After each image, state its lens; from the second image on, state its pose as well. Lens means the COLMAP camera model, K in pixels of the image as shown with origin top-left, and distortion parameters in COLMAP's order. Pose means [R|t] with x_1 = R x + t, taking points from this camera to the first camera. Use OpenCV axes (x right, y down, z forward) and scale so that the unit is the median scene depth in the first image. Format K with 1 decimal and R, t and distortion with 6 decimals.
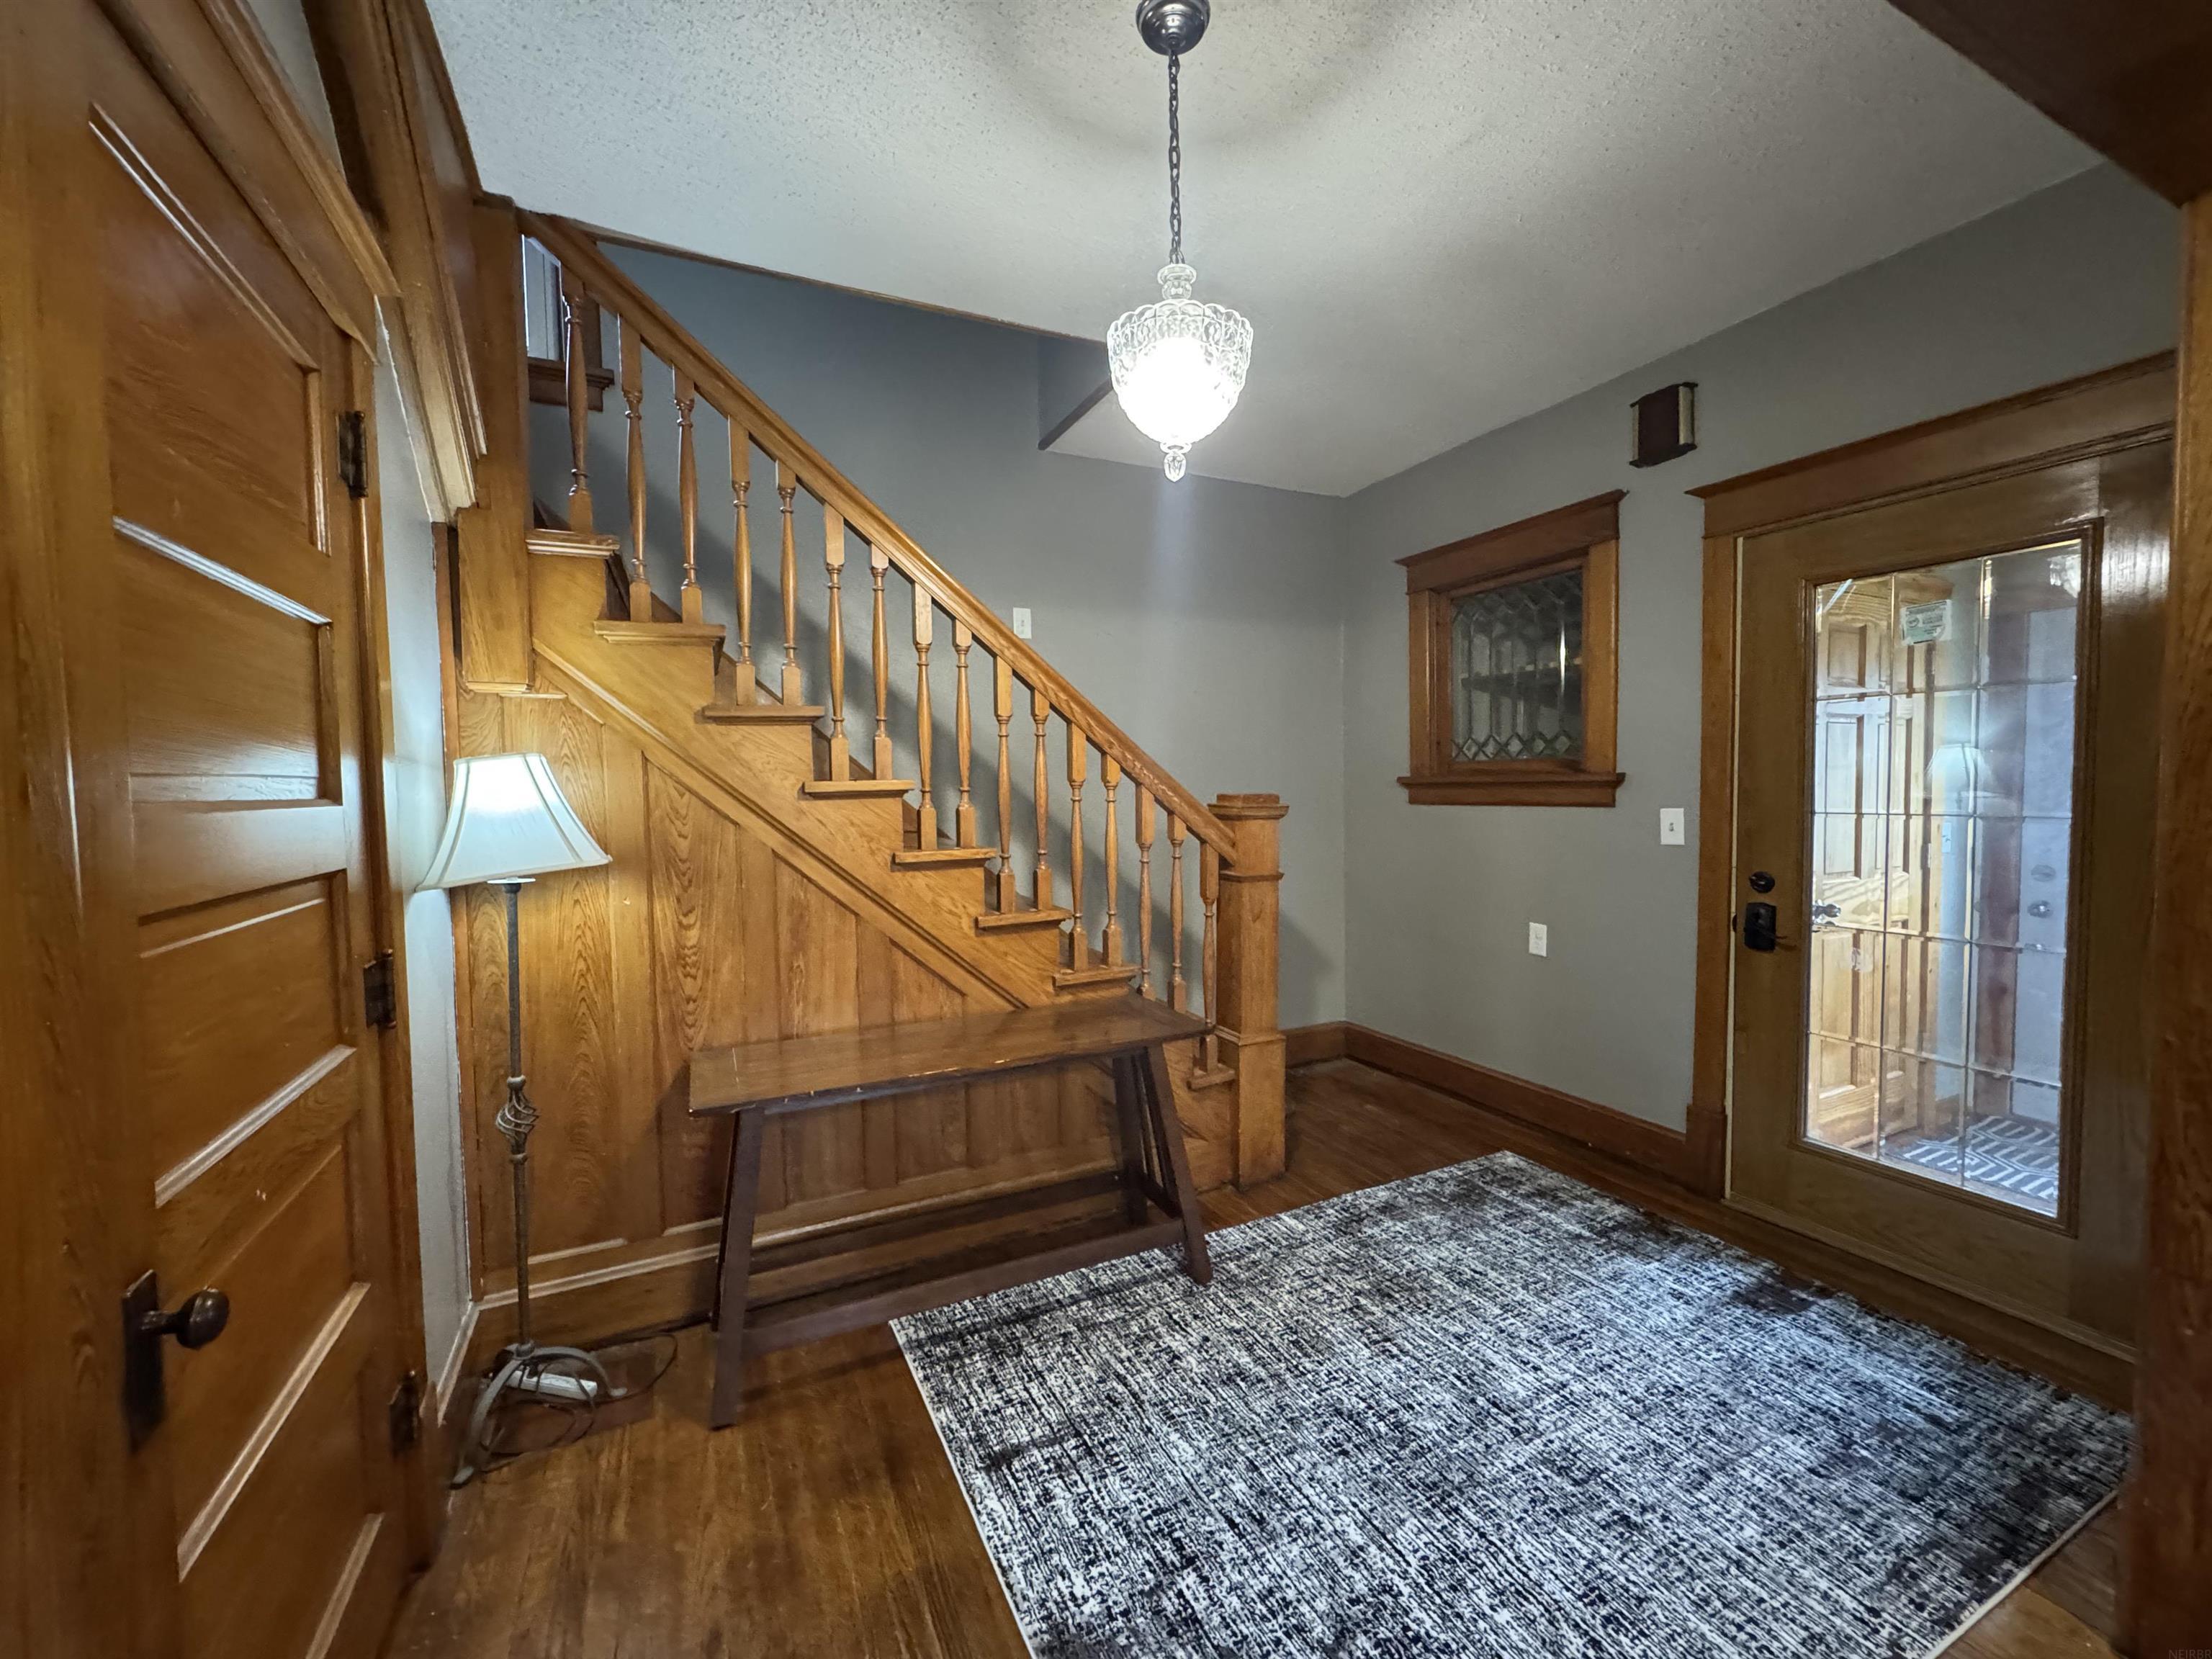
lens RADIAL K [[883.5, 0, 1103.5], [0, 883.5, 825.9], [0, 0, 1]] dist [-0.001123, -0.000076]
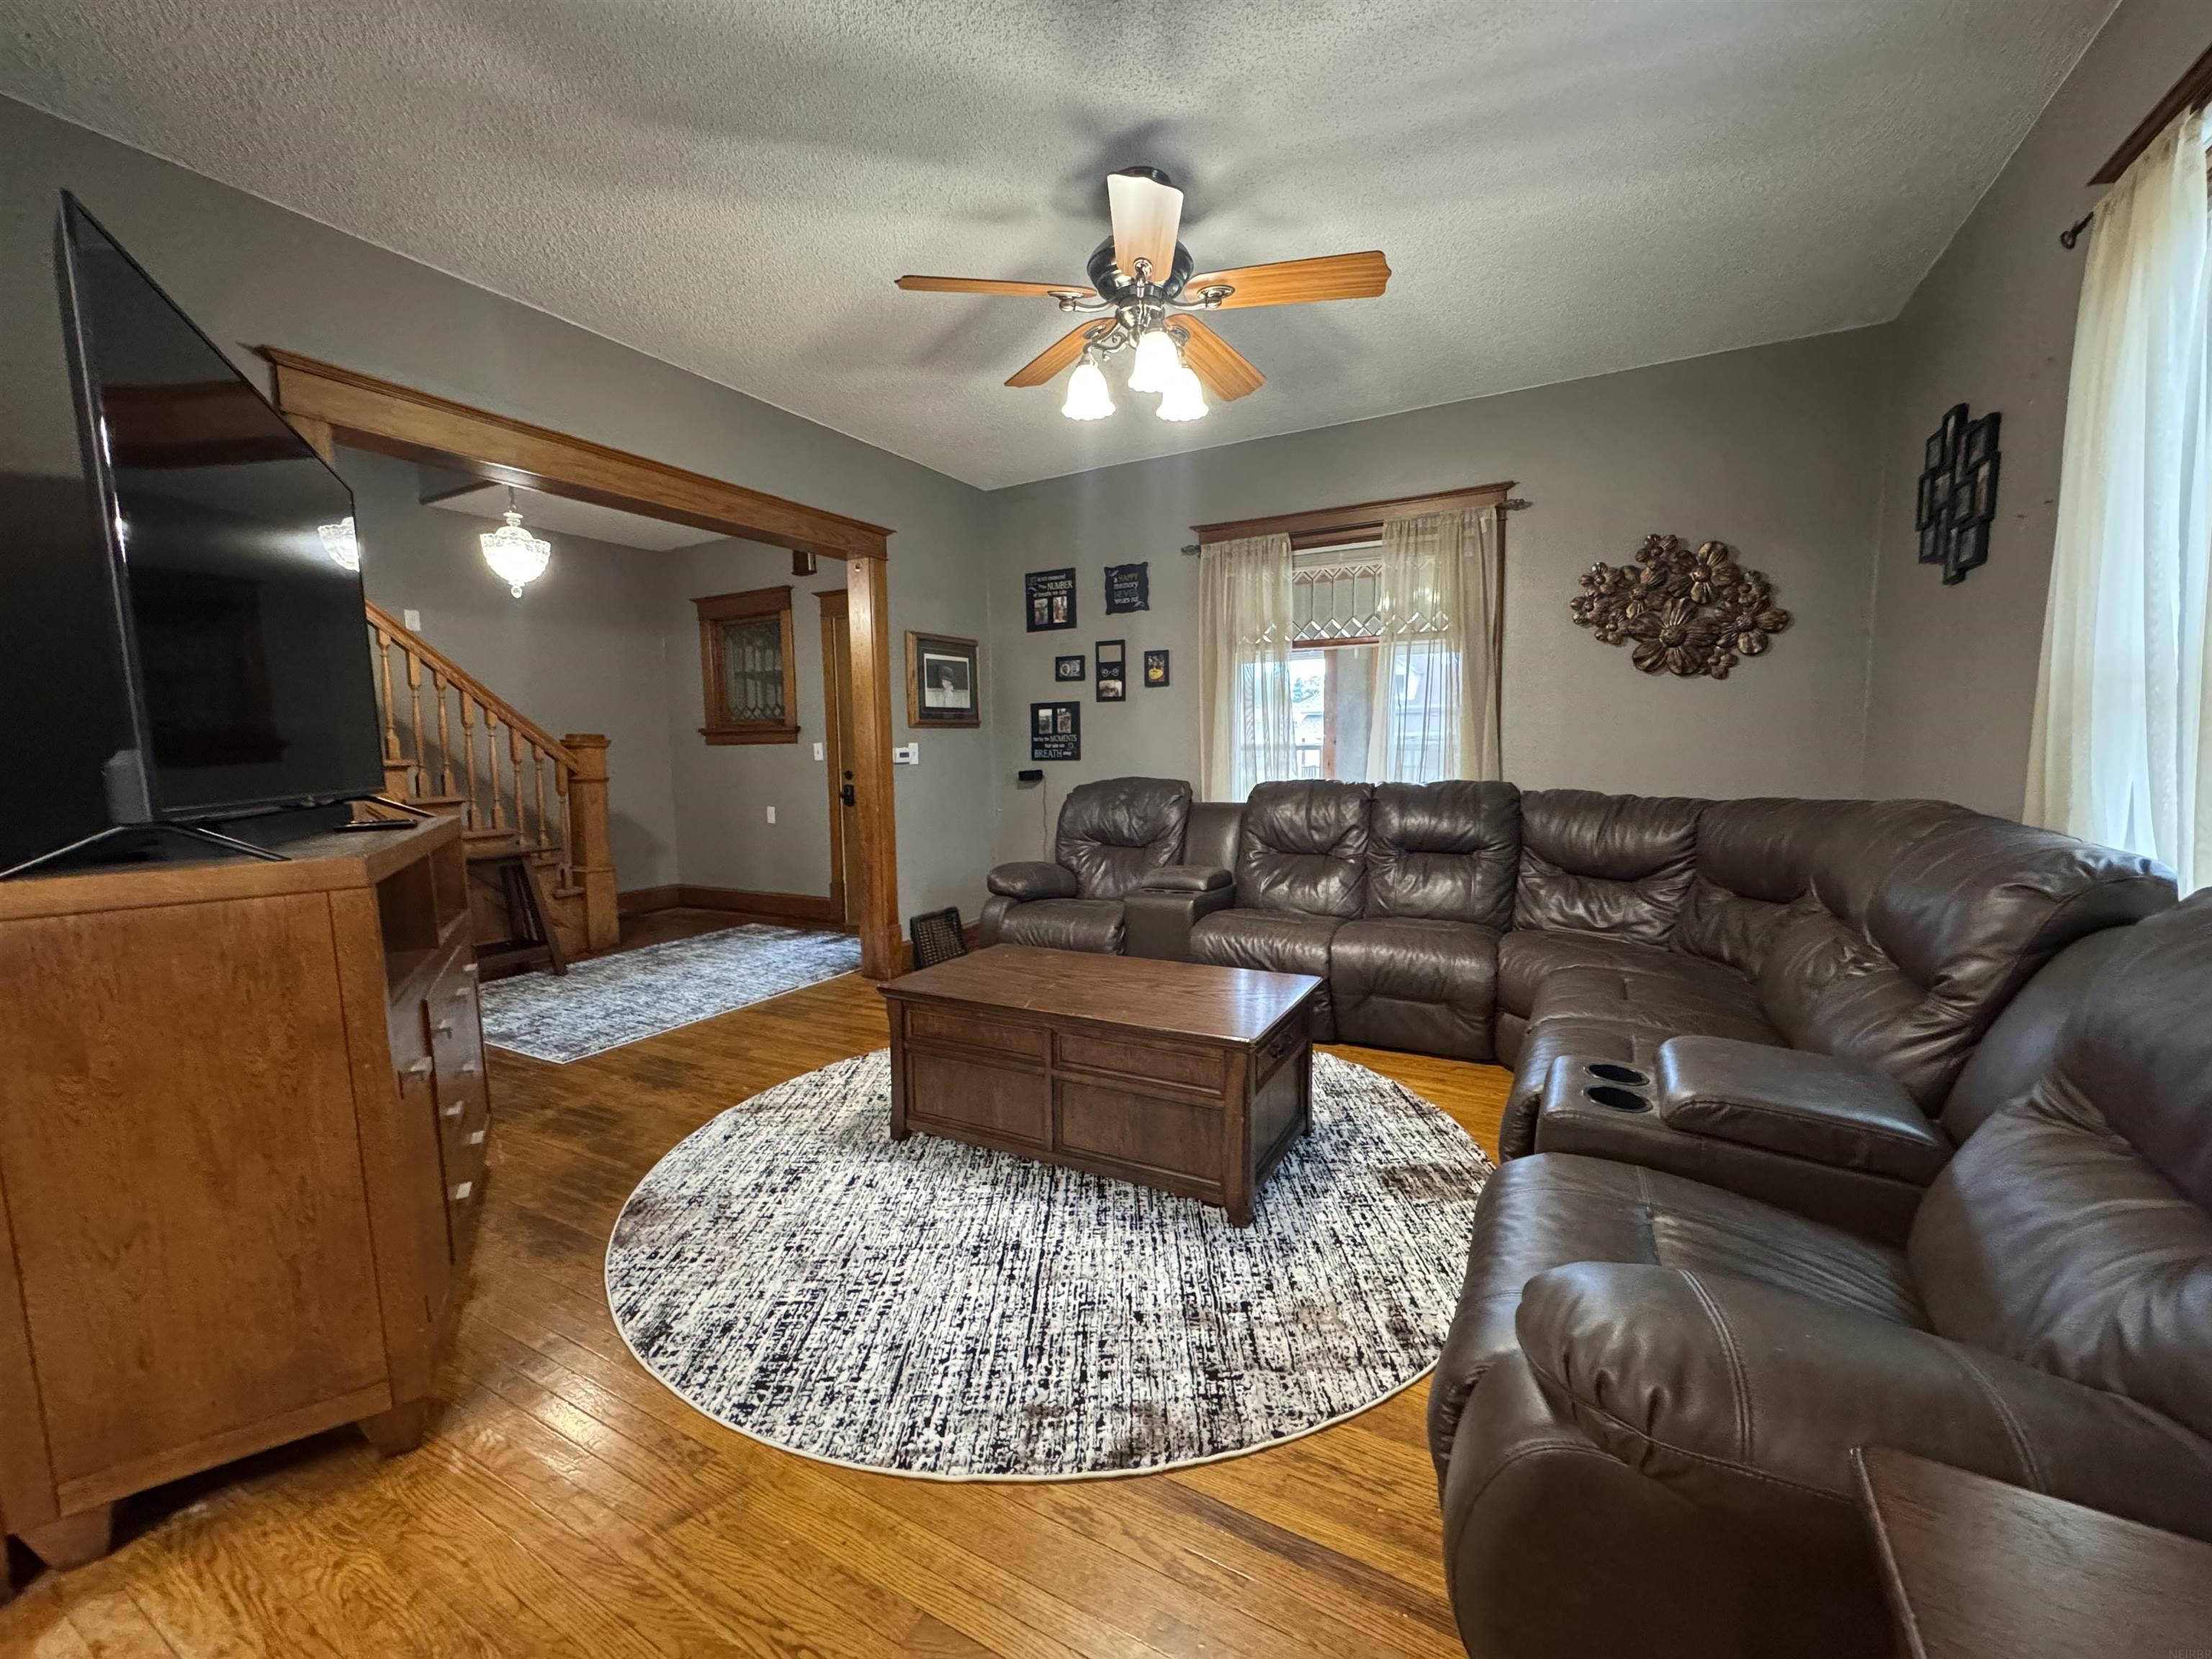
lens RADIAL K [[883.5, 0, 1102.5], [0, 883.5, 825.6], [0, 0, 1]] dist [-0.001123, -0.000076]
pose [[0.815442, -0.047299, 0.576903, -0.022804], [0.026972, 0.998678, 0.043756, 0.104544], [-0.578210, -0.020120, 0.815640, -1.126404]]
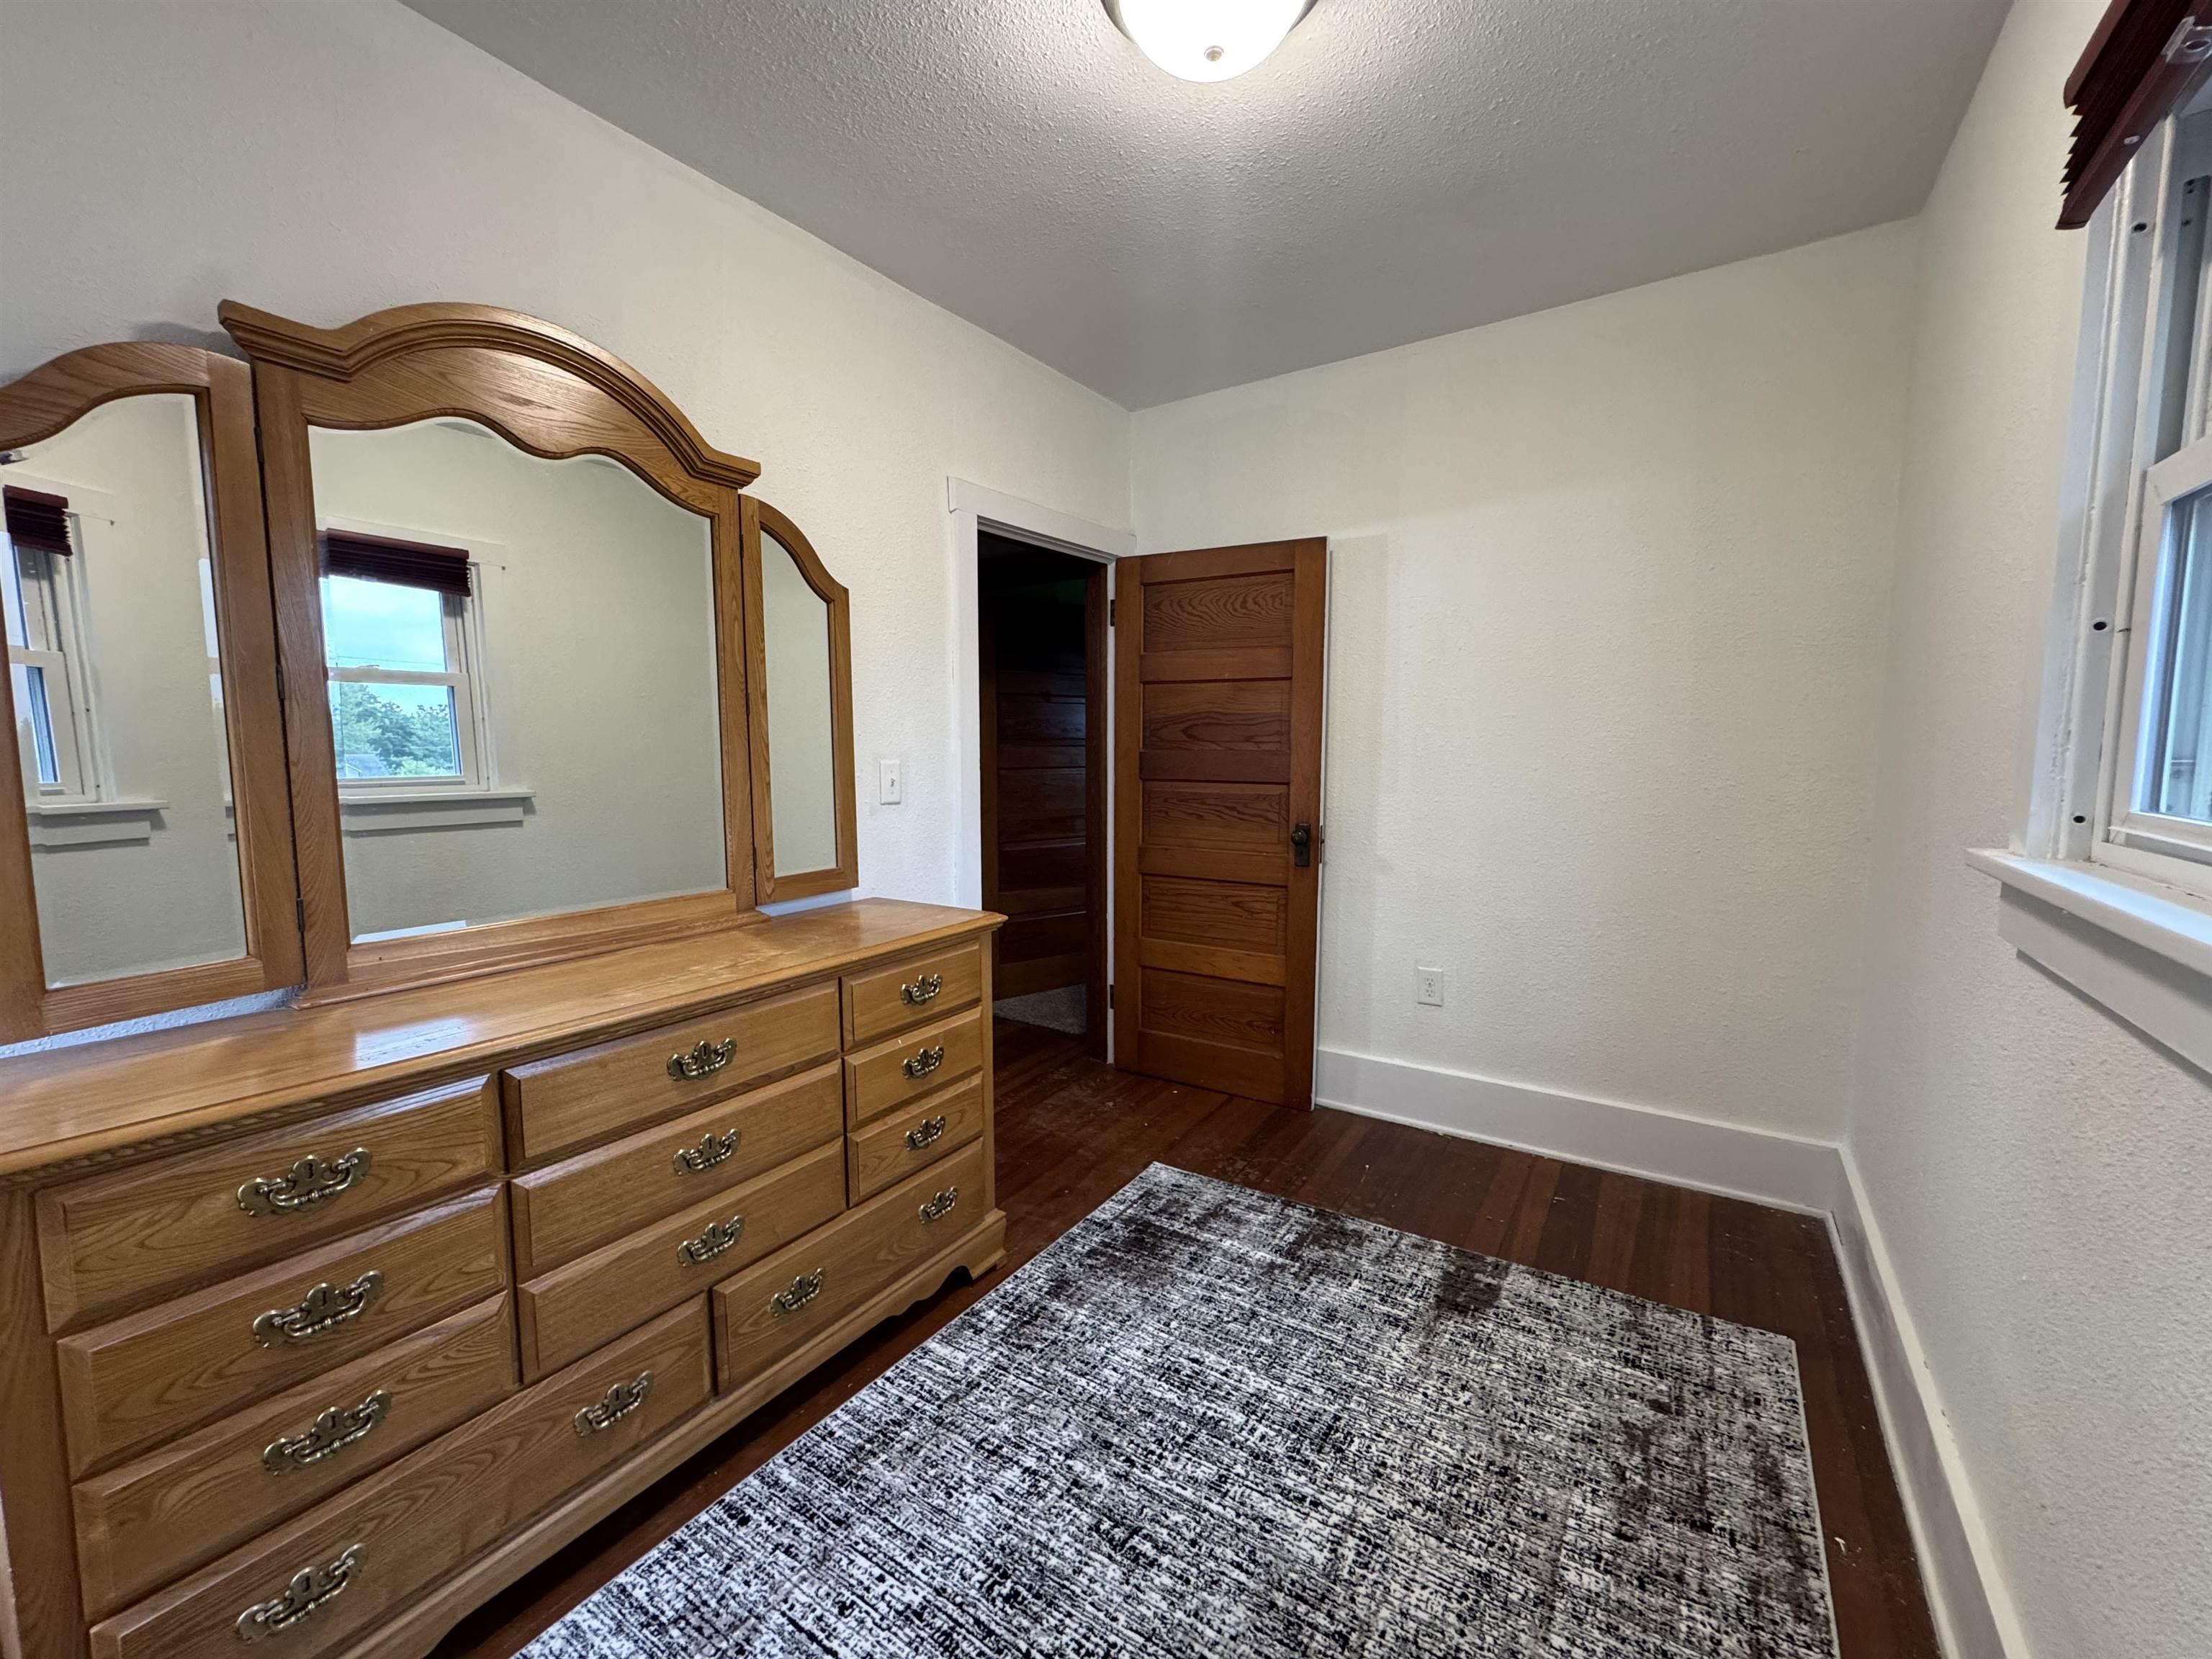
lens RADIAL K [[883.5, 0, 1108.3], [0, 883.5, 828.2], [0, 0, 1]] dist [-0.001123, -0.000076]
pose [[0.855103, -0.040124, 0.516902, -0.026425], [0.015213, 0.998513, 0.052342, -0.010390], [-0.518234, -0.036894, 0.854443, 0.323817]]
